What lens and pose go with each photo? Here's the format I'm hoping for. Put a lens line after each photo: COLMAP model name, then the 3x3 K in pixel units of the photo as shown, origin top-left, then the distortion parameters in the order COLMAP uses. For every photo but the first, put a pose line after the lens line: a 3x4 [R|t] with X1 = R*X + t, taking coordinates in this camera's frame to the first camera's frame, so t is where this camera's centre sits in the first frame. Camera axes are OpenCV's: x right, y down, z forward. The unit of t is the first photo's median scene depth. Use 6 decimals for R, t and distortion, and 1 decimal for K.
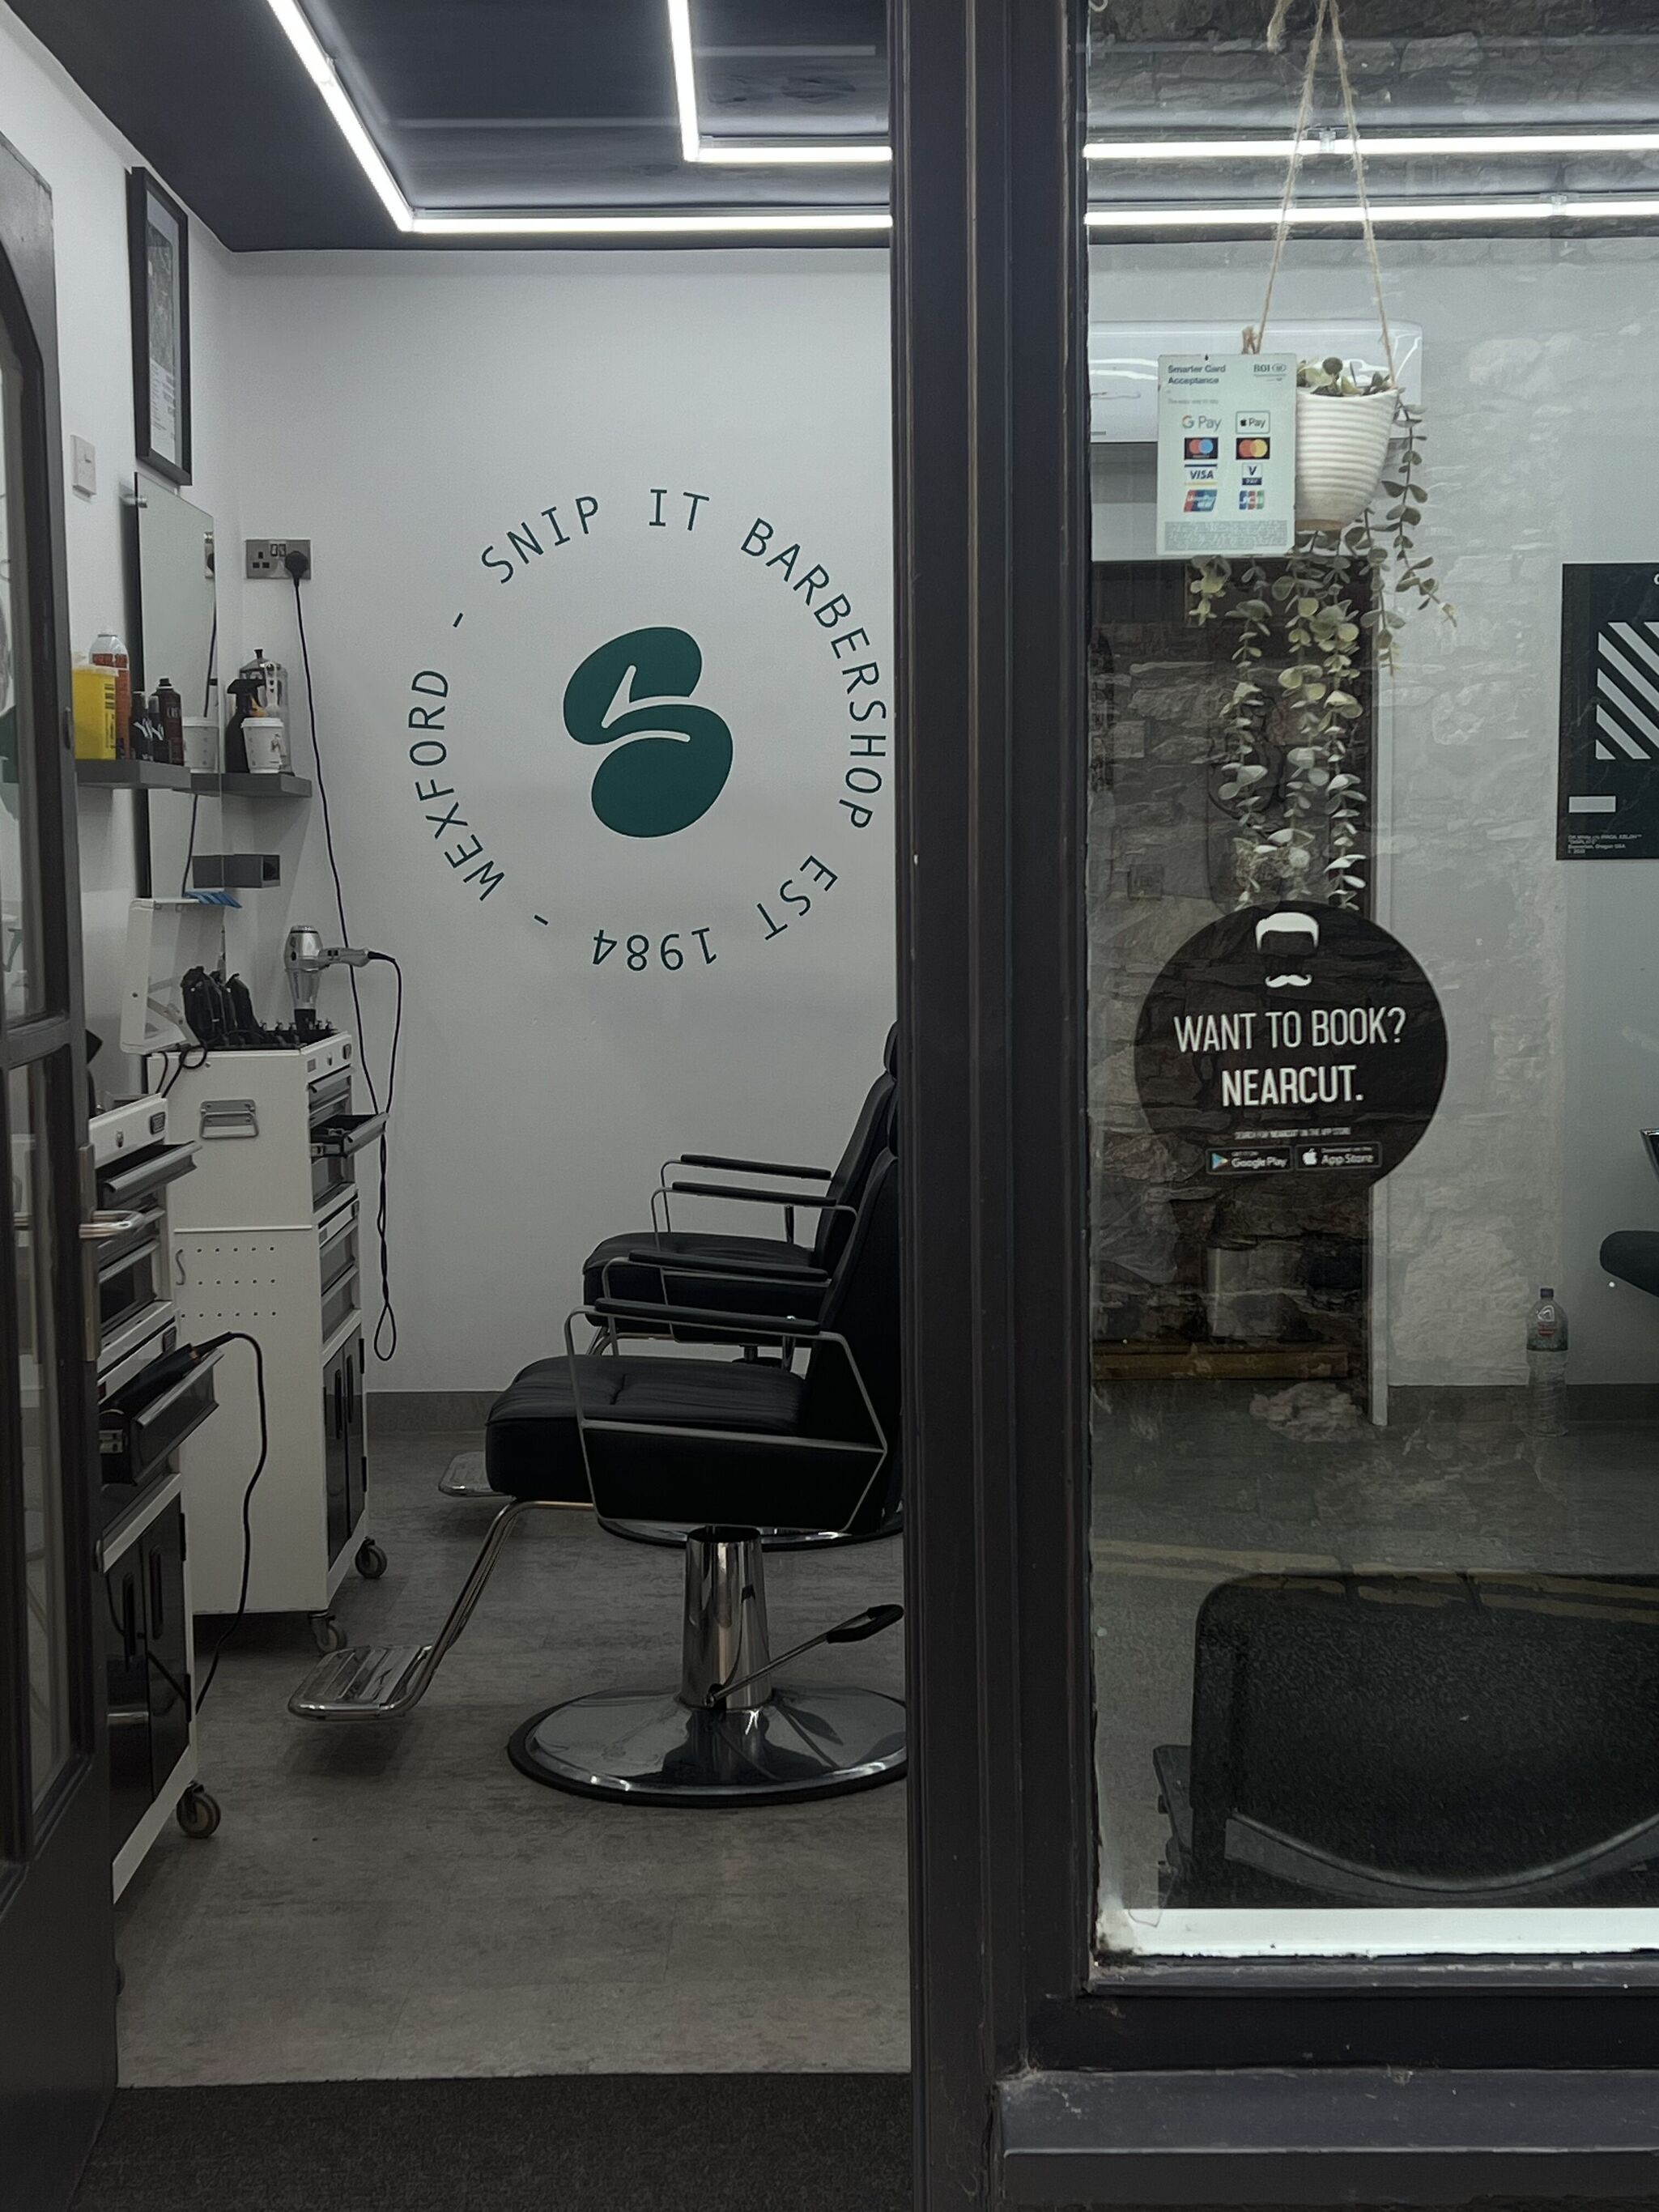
lens RADIAL K [[3090.0, 0, 830.3], [0, 3090.0, 1104.0], [0, 0, 1]] dist [0.042141, 0.000000]
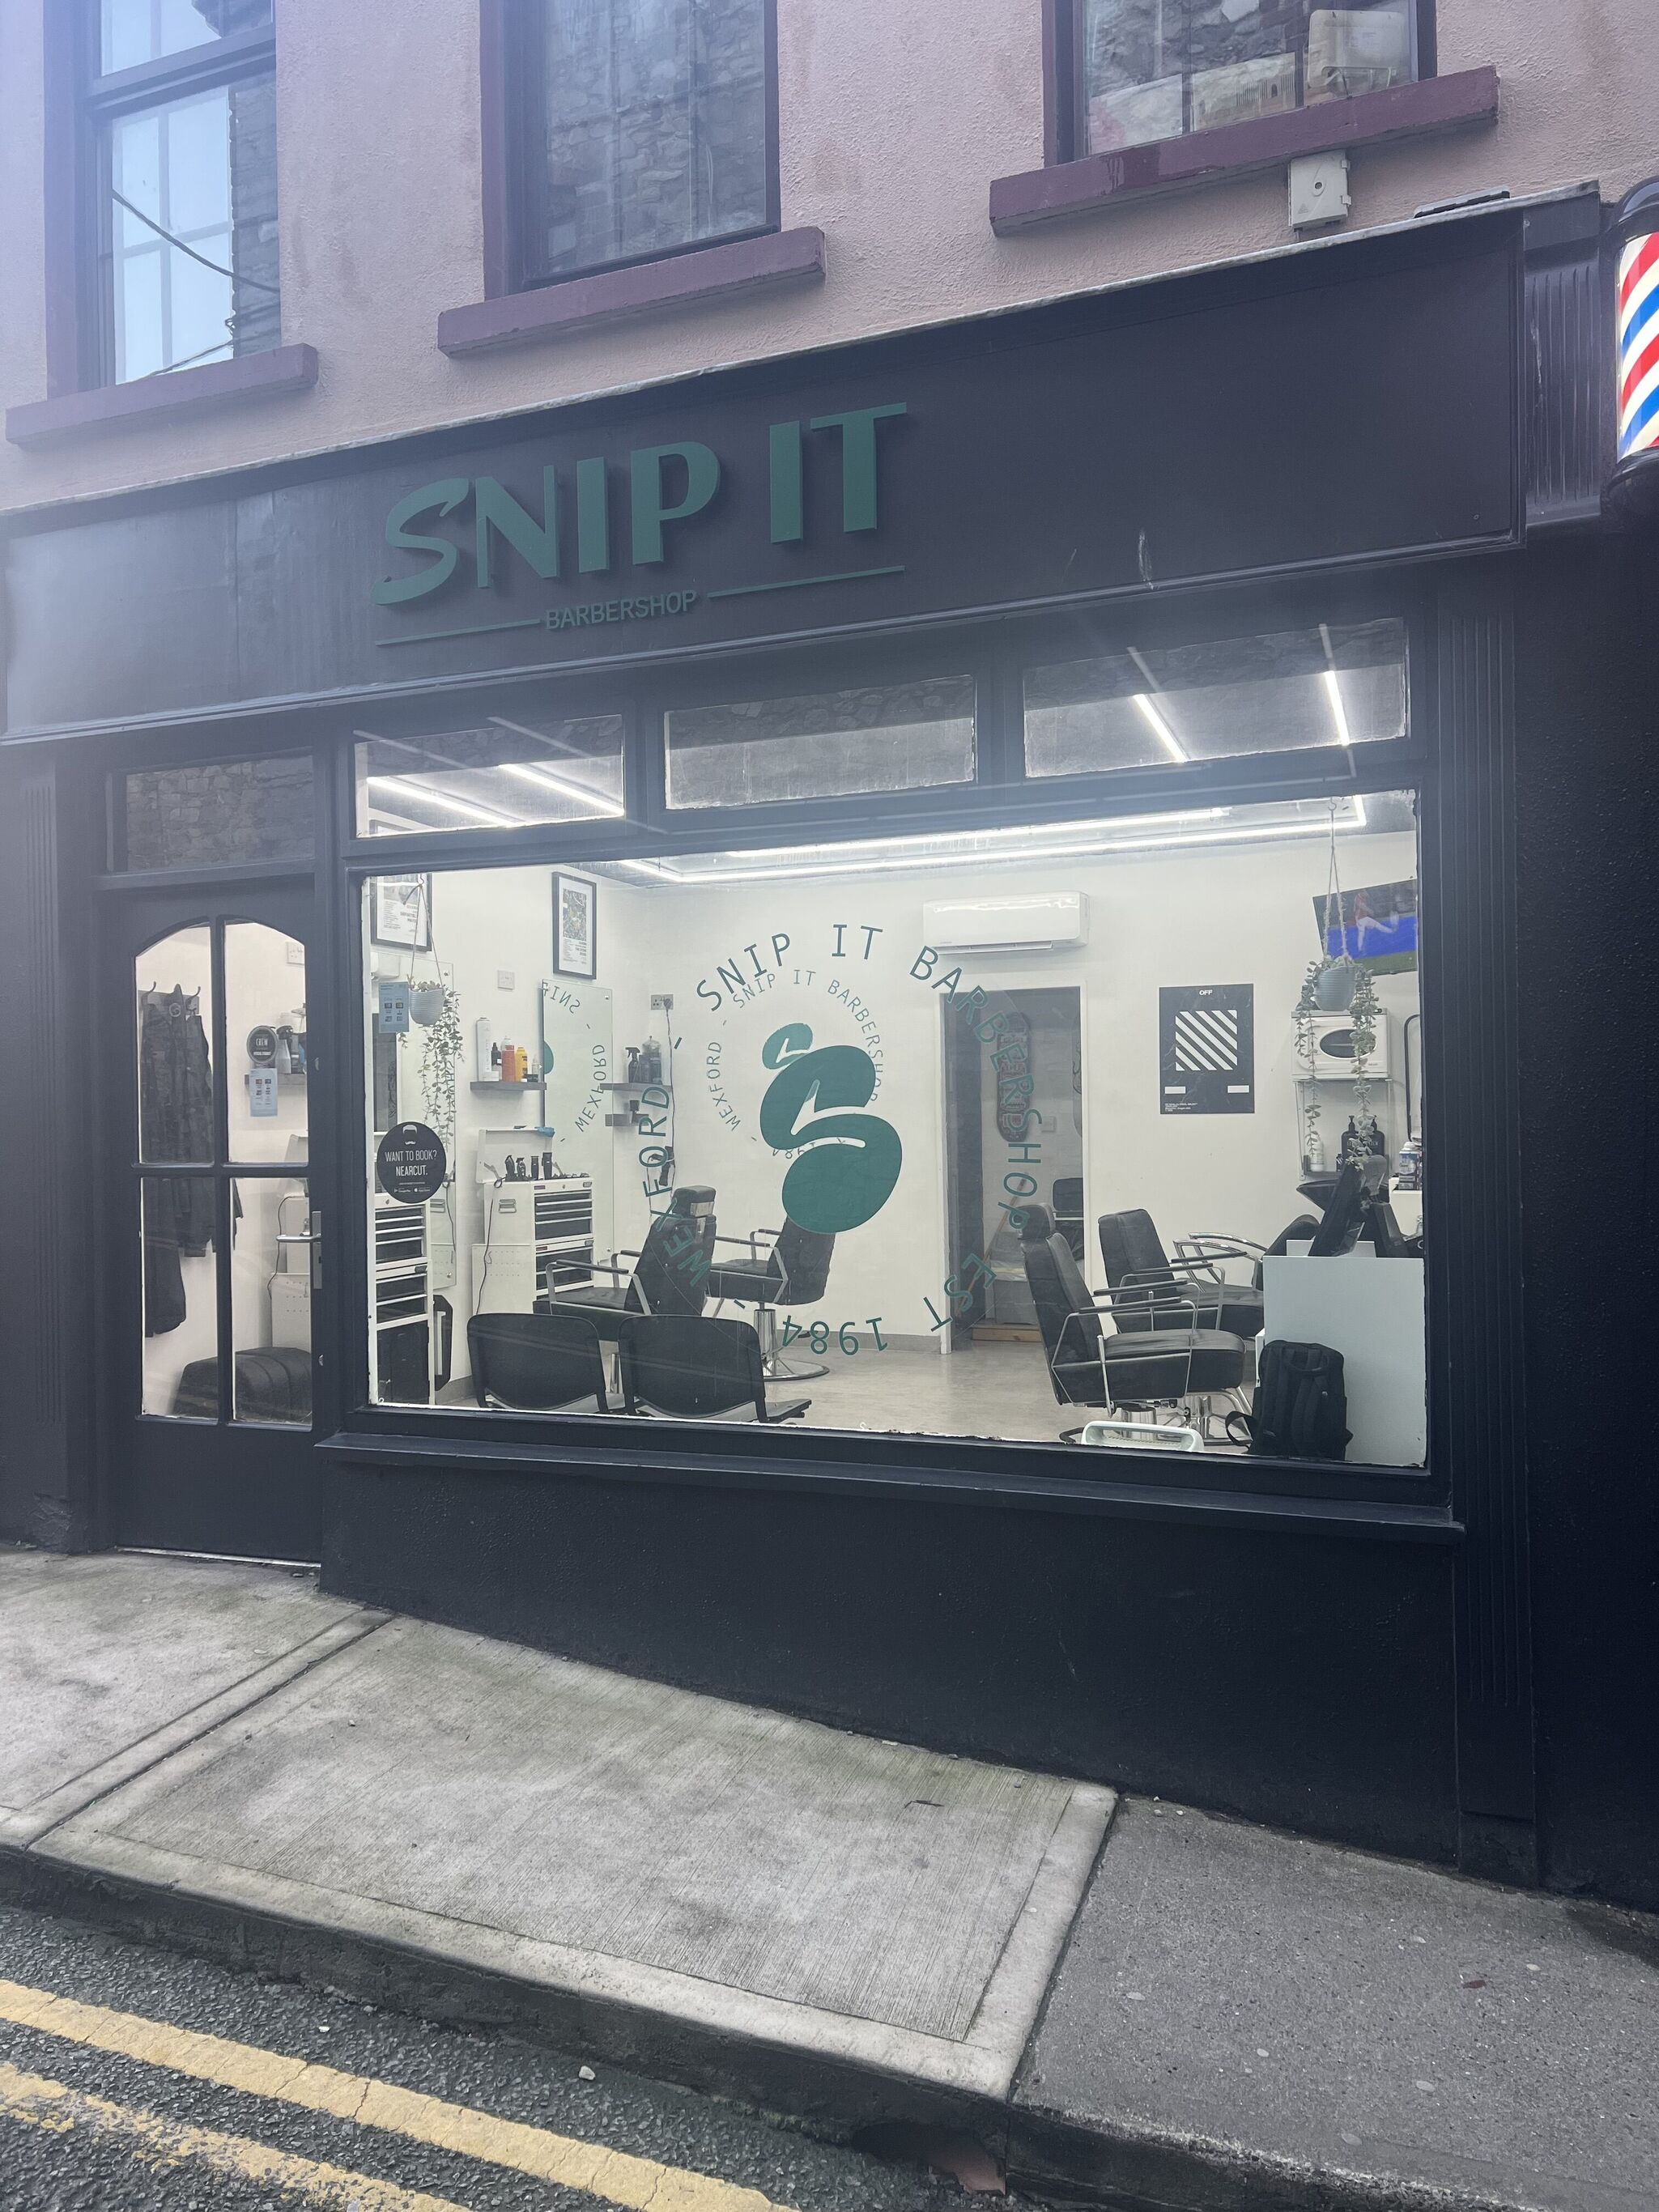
lens RADIAL K [[1691.9, 0, 826.4], [0, 1691.9, 1112.4], [0, 0, 1]] dist [0.000471, 0.000049]
pose [[0.917375, -0.002591, -0.398015, 0.518628], [-0.030210, 0.996641, -0.076119, 0.023541], [0.396875, 0.081854, 0.914216, -0.252043]]
